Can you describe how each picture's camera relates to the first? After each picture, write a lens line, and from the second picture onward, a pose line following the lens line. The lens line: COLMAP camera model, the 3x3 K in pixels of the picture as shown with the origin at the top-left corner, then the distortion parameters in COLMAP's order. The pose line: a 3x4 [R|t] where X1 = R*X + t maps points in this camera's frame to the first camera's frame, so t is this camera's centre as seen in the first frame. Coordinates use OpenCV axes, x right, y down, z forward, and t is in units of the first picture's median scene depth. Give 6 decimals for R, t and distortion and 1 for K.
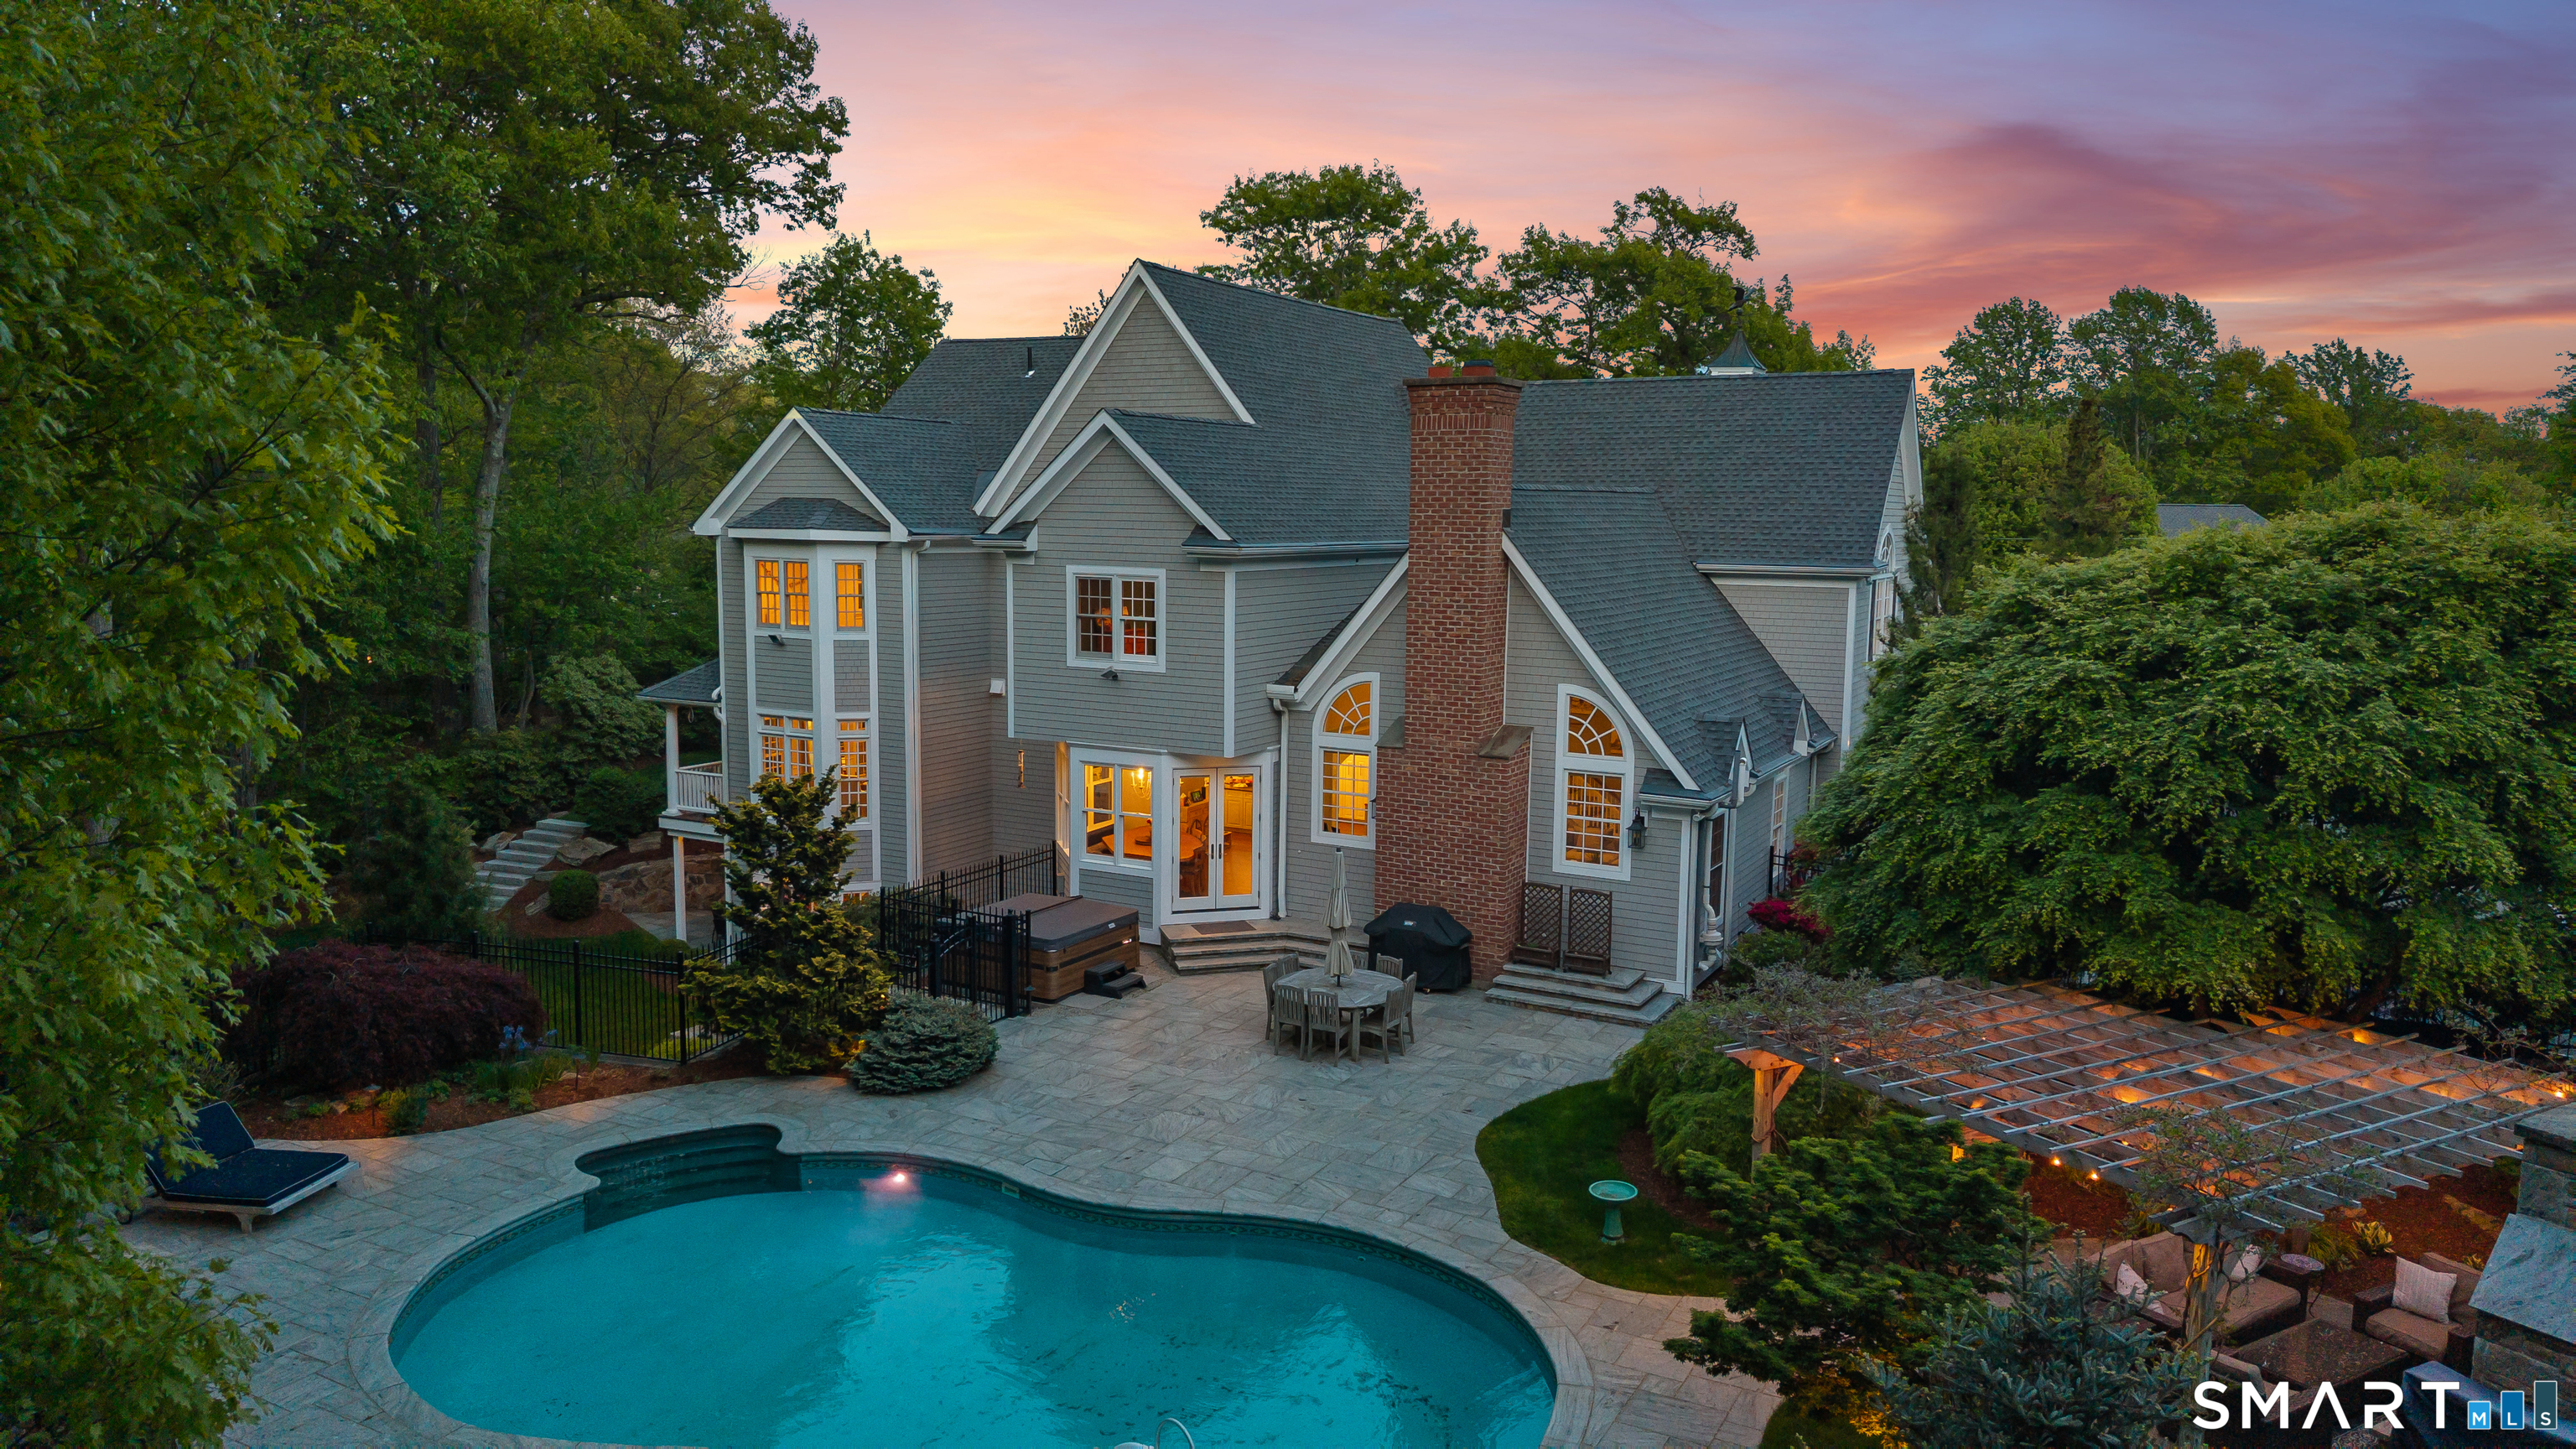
lens RADIAL K [[1741.5, 0, 1288.0], [0, 1741.5, 724.5], [0, 0, 1]] dist [0.003650, 0.001261]
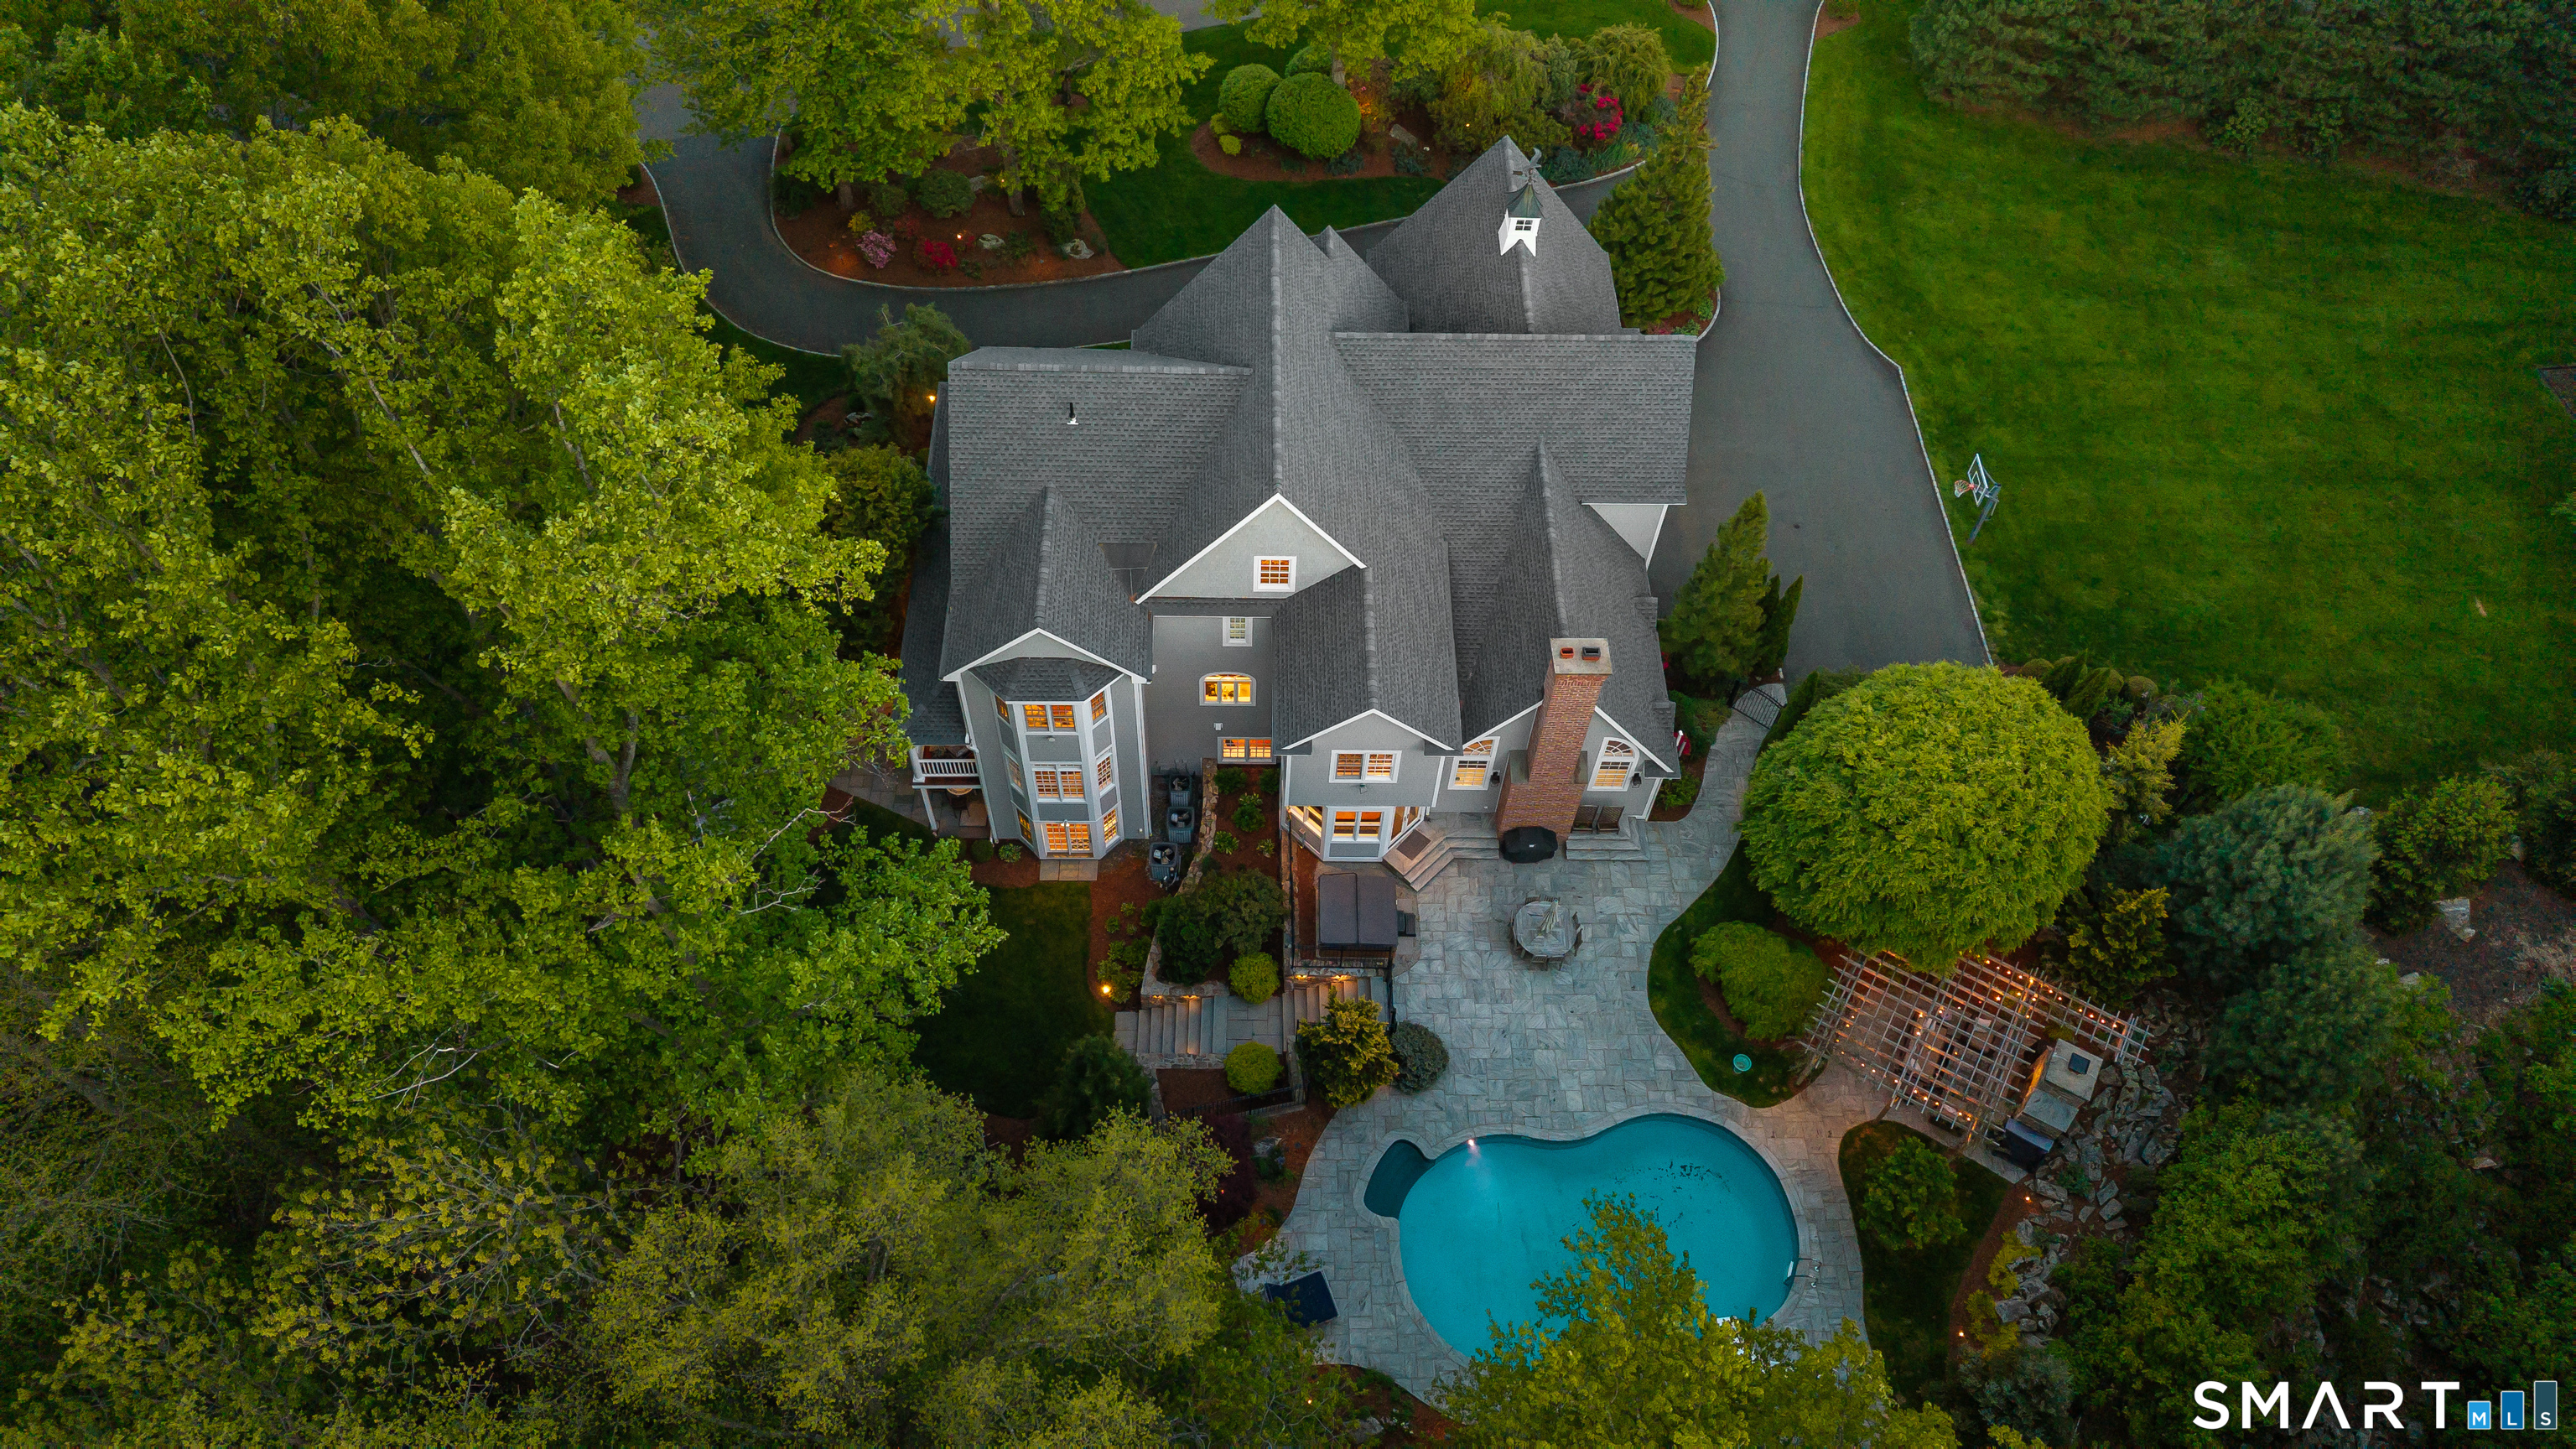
lens RADIAL K [[1741.5, 0, 1288.0], [0, 1741.5, 724.5], [0, 0, 1]] dist [0.003650, 0.001261]
pose [[0.865742, -0.402475, 0.297498, -0.668651], [0.039879, 0.647995, 0.760600, -1.417114], [-0.498900, -0.646619, 0.577046, 0.072013]]
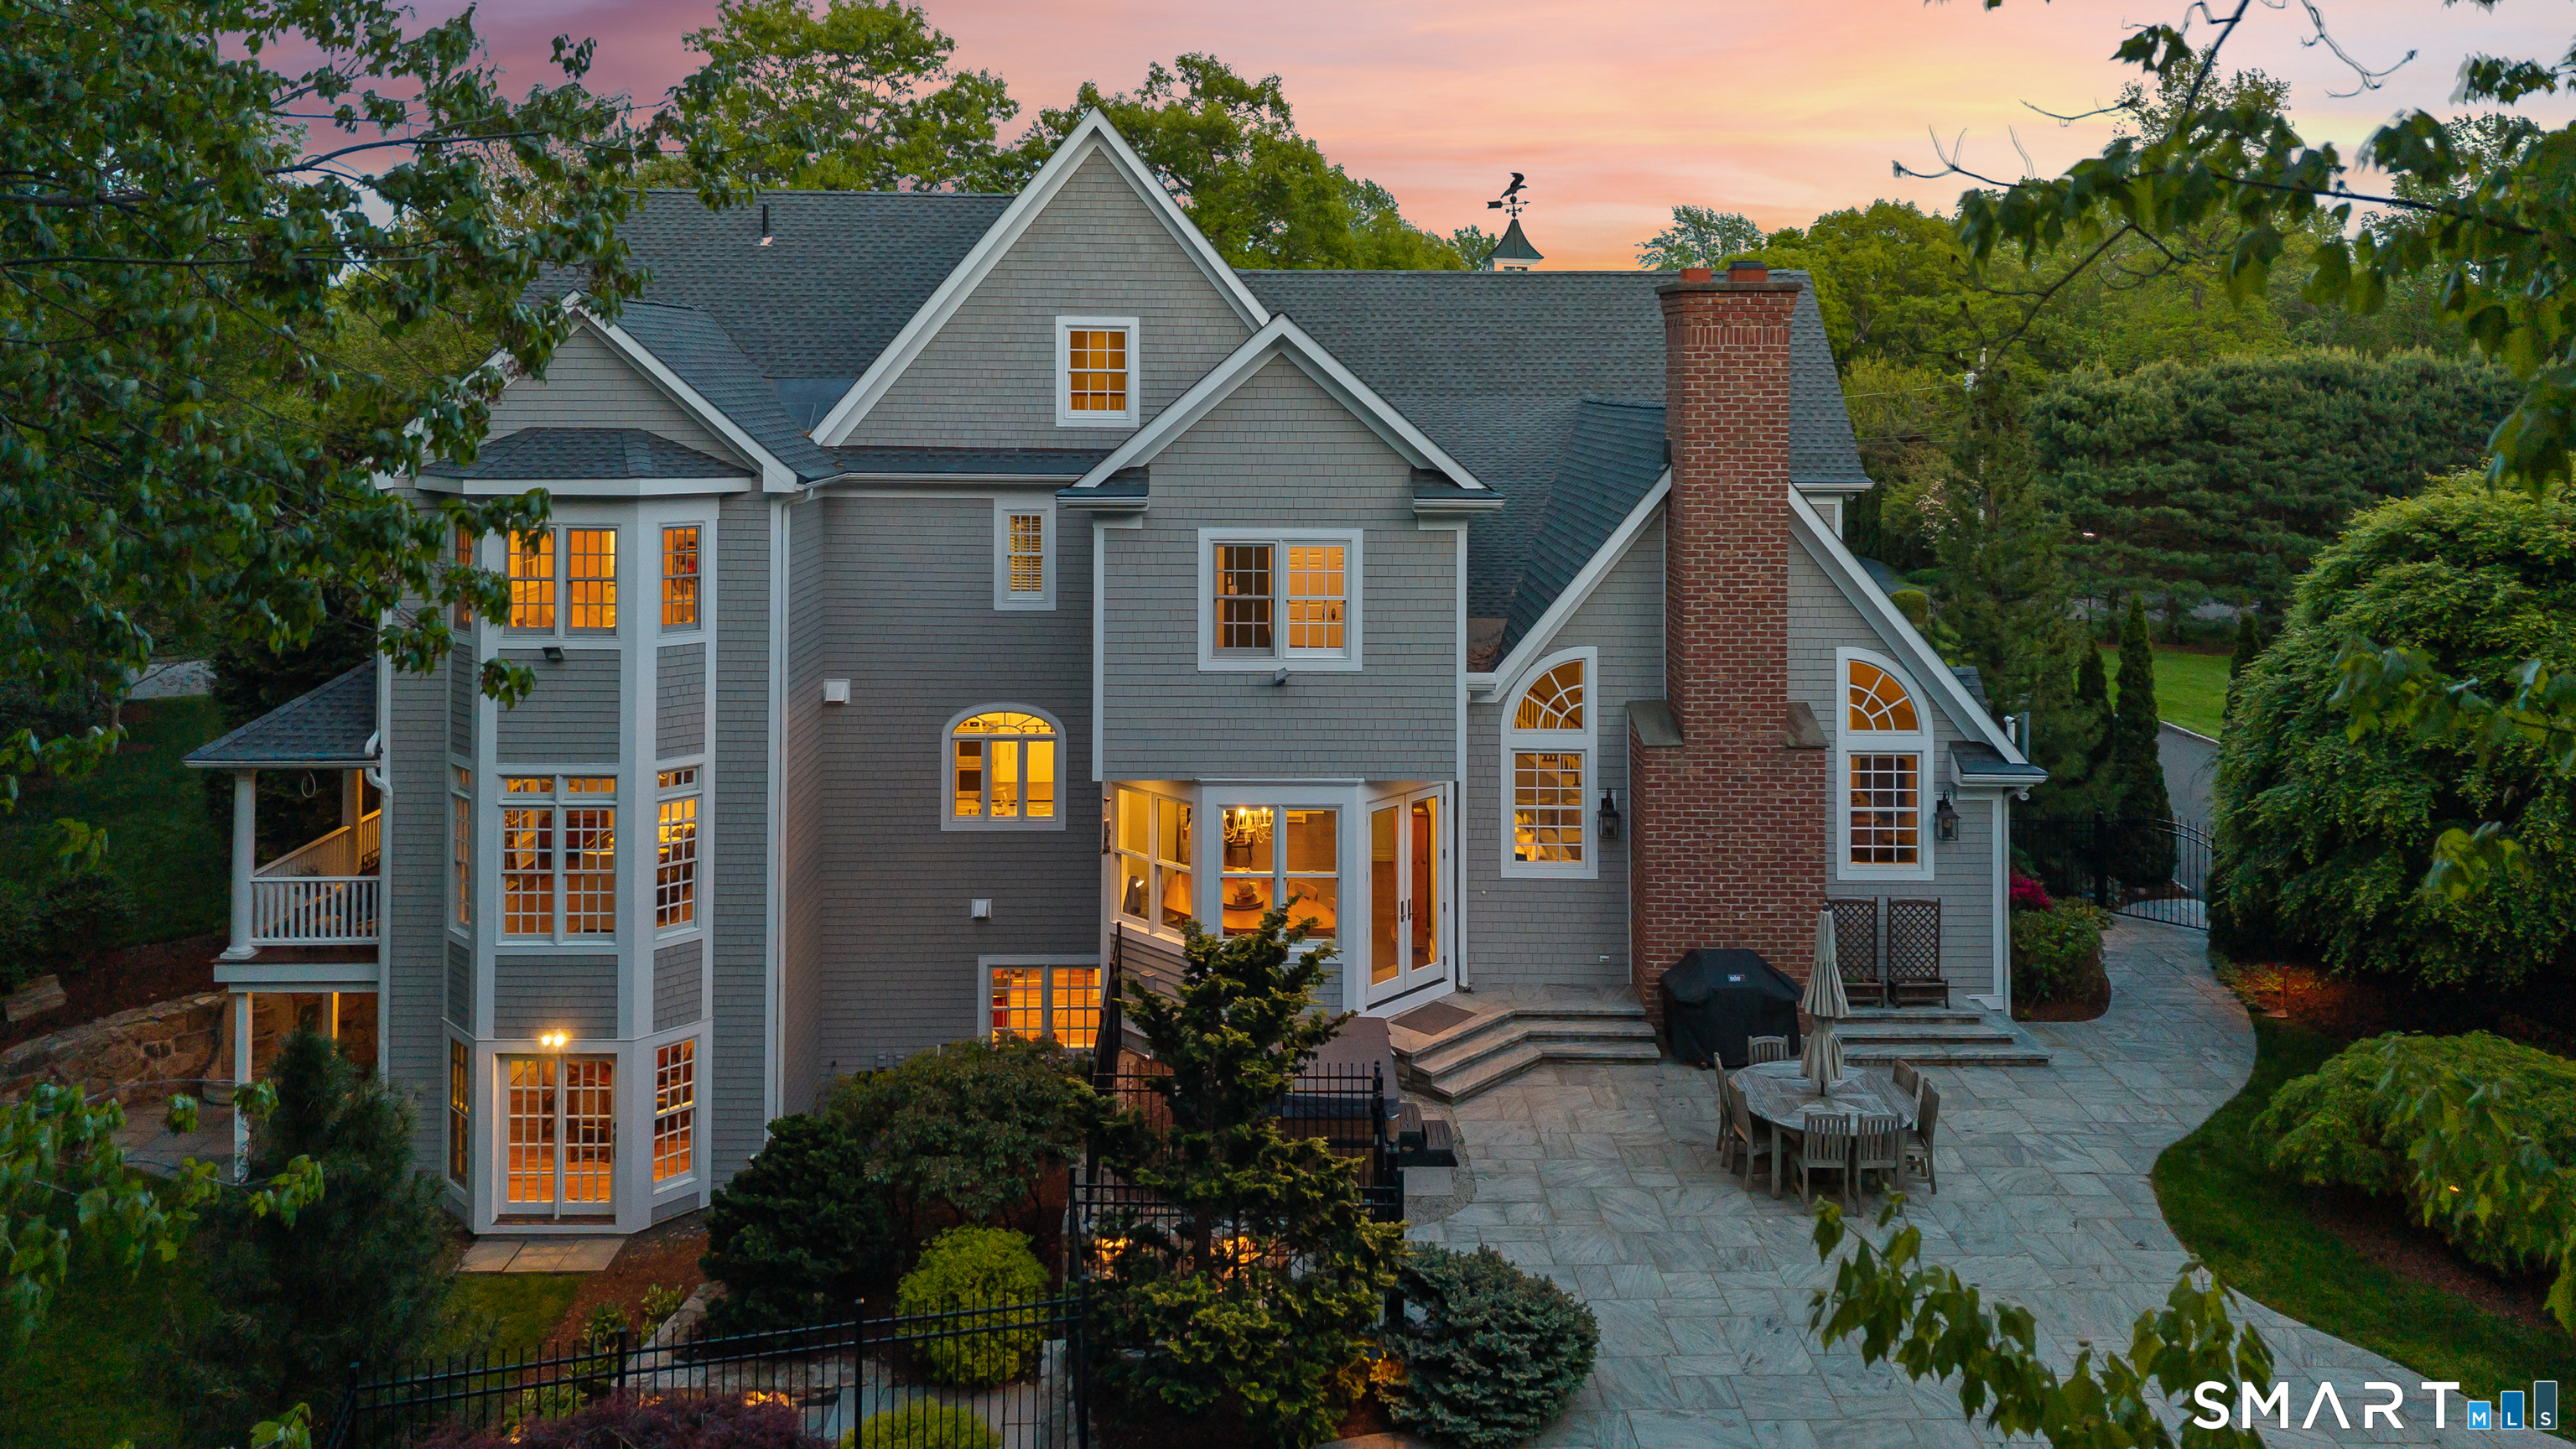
lens RADIAL K [[1814.8, 0, 1289.4], [0, 1814.8, 350.4], [0, 0, 1]] dist [0.008337, 0.000692]
pose [[0.863481, -0.000901, 0.504381, -0.478178], [0.067133, 0.991307, -0.113157, -0.078712], [-0.499894, 0.131569, 0.856035, 0.349447]]
